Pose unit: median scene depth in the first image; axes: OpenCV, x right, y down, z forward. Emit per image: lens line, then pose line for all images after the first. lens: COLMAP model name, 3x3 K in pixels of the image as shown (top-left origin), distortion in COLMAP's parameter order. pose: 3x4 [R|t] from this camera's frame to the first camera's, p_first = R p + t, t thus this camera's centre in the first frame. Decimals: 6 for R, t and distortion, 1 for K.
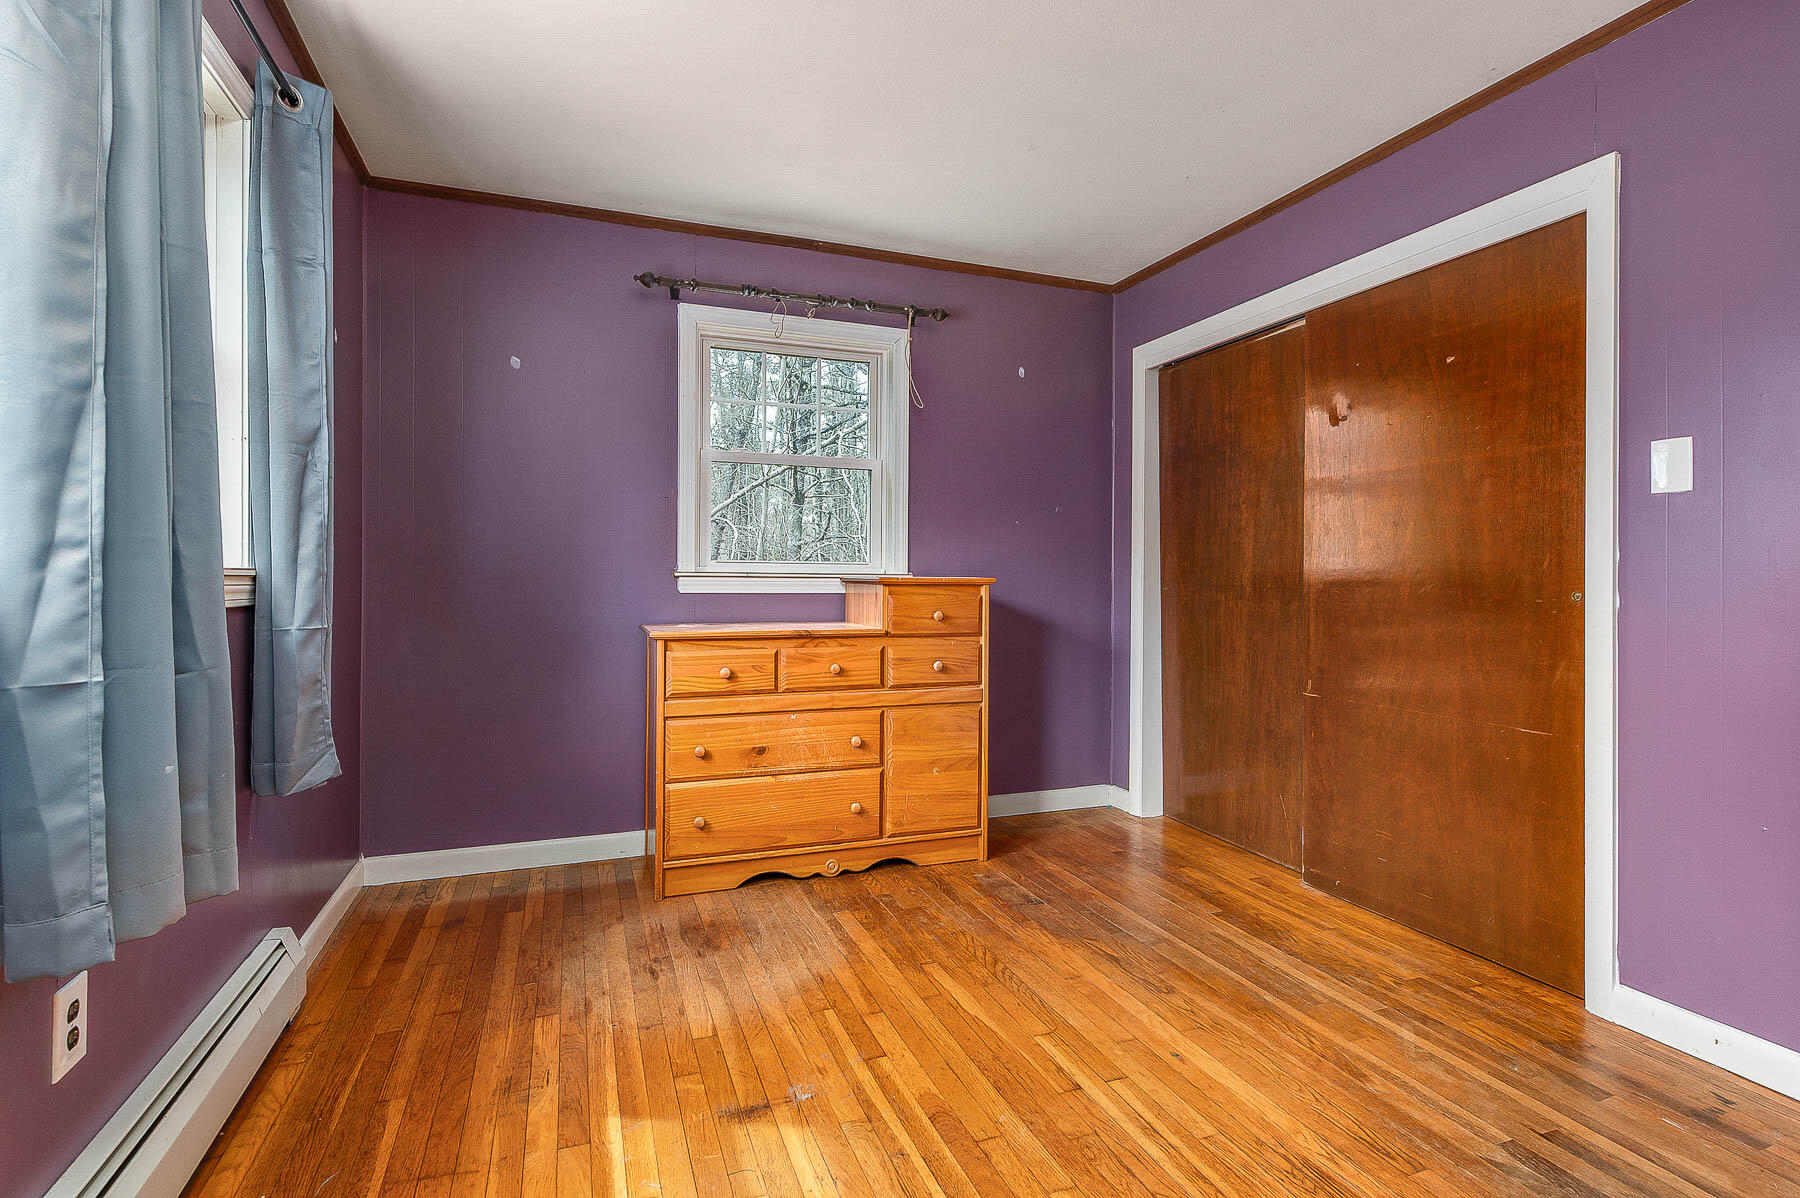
lens RADIAL K [[870.3, 0, 911.8], [0, 870.3, 588.9], [0, 0, 1]] dist [0.006065, -0.004430]
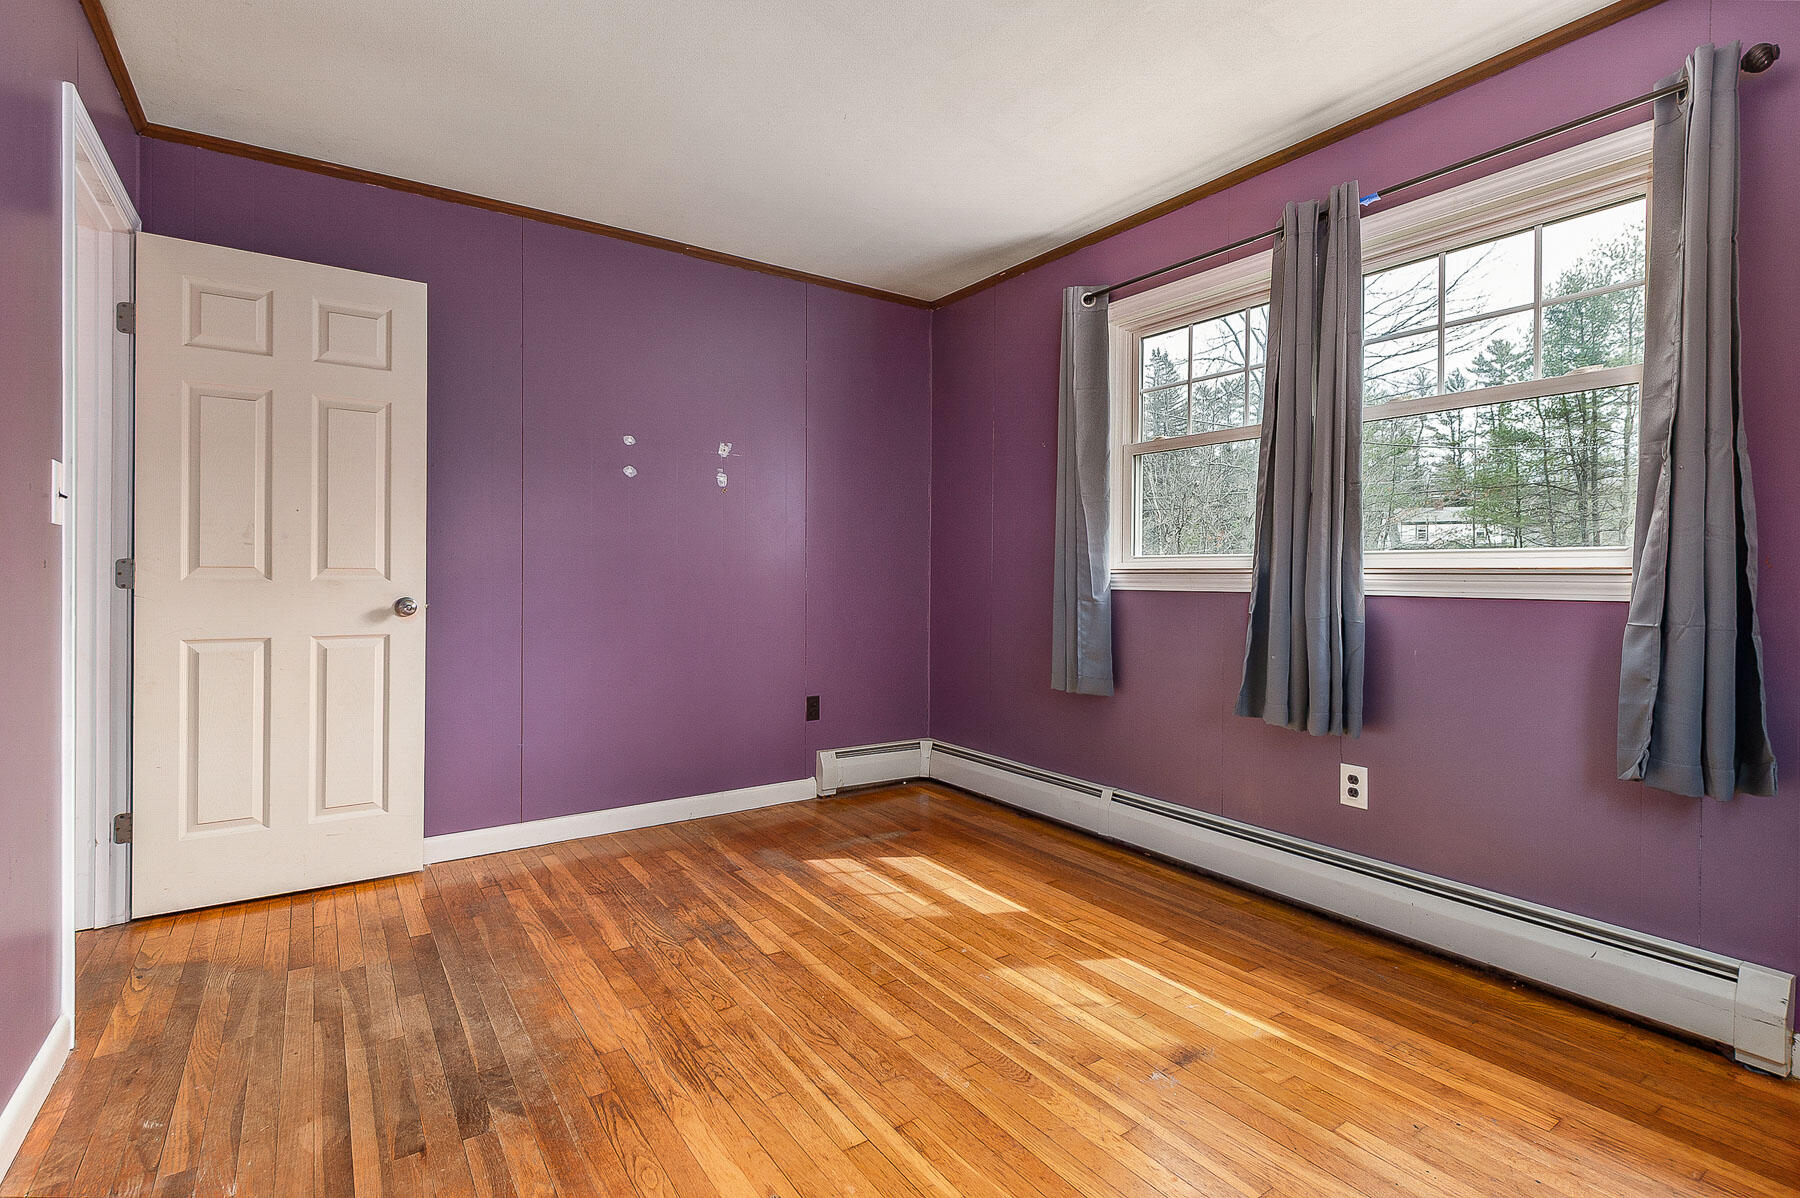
lens RADIAL K [[850.2, 0, 893.4], [0, 850.2, 583.4], [0, 0, 1]] dist [0.010968, -0.000130]
pose [[-0.976870, -0.004060, -0.213795, 0.288838], [-0.008806, 0.999735, 0.021254, -0.013929], [0.213652, 0.022645, -0.976647, 1.380261]]
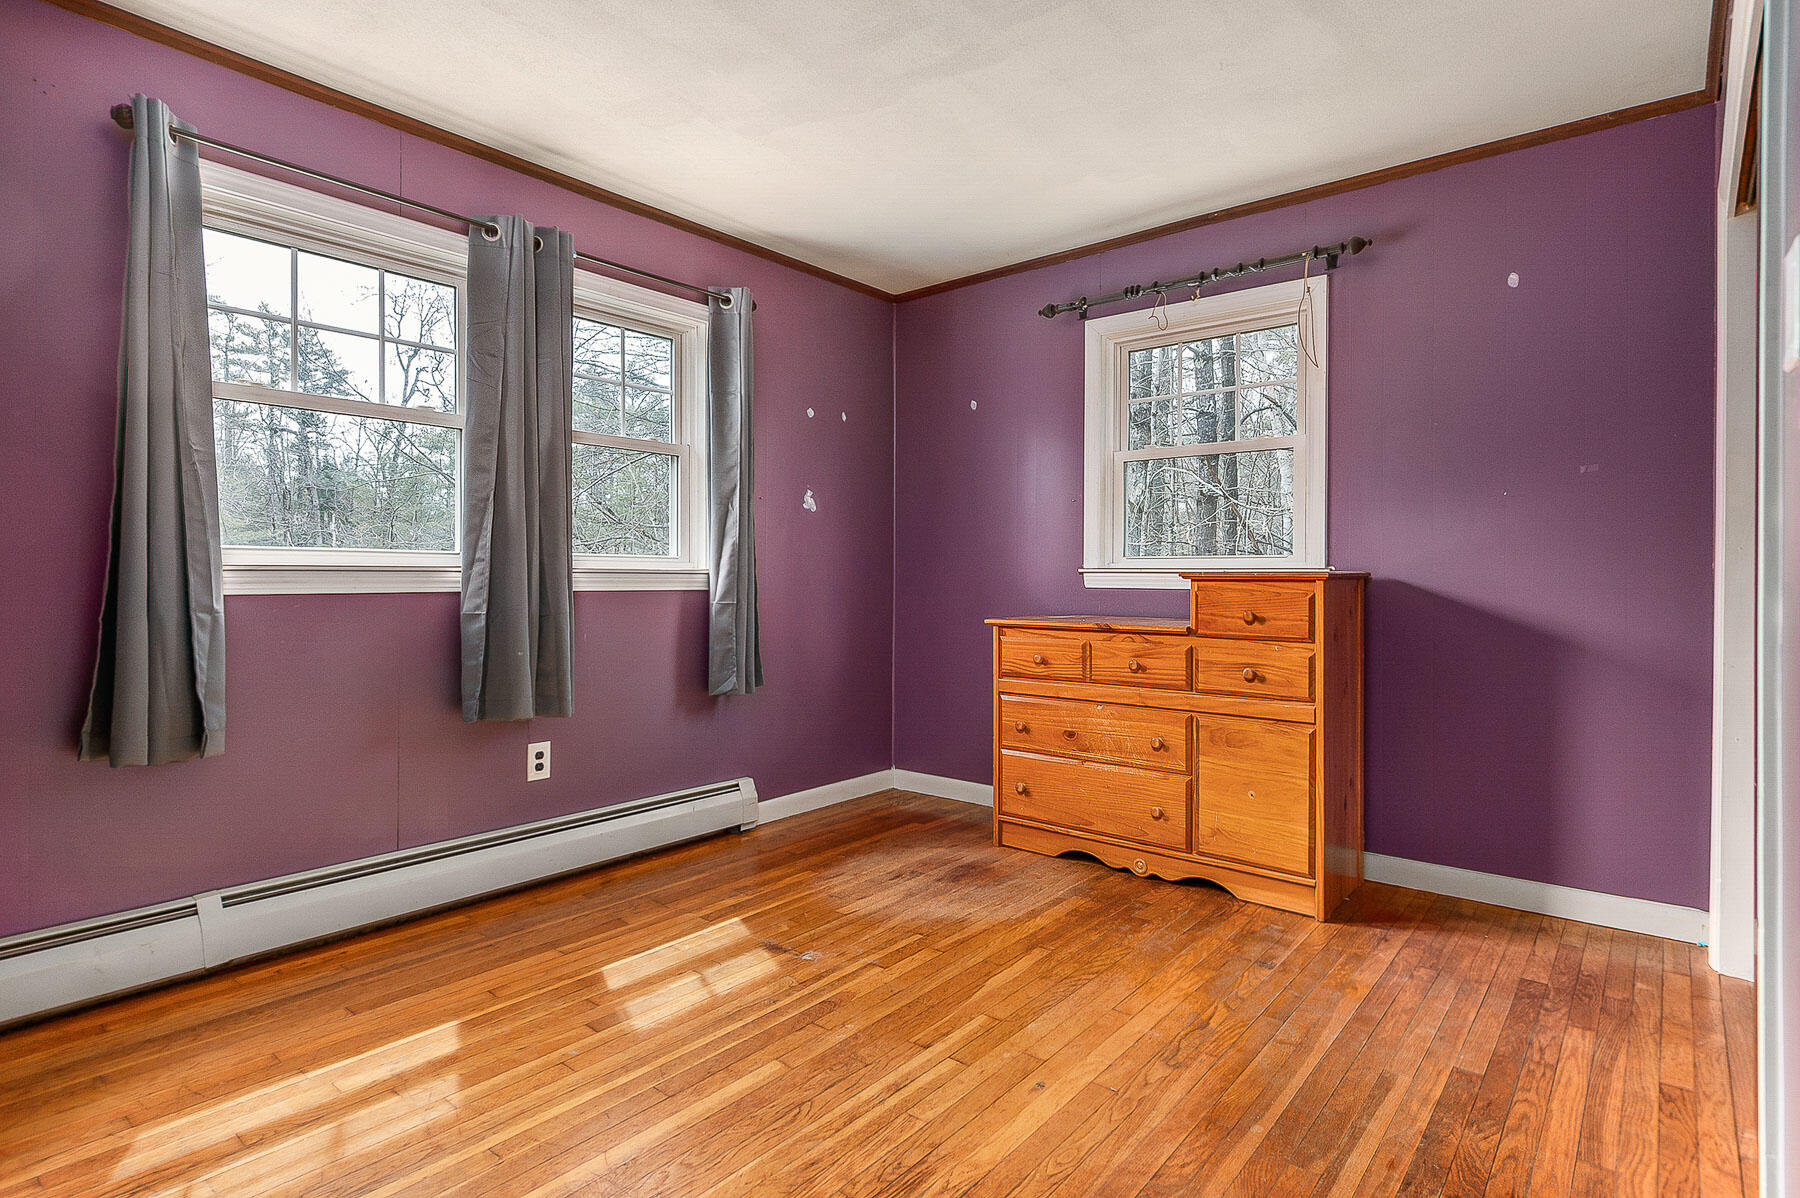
lens RADIAL K [[942.6, 0, 895.7], [0, 942.6, 590.0], [0, 0, 1]] dist [0.017292, -0.006802]
pose [[0.480965, 0.012302, -0.876653, 0.879489], [-0.009529, 0.999916, 0.008804, -0.000078], [0.876688, 0.004120, 0.481042, 0.300431]]
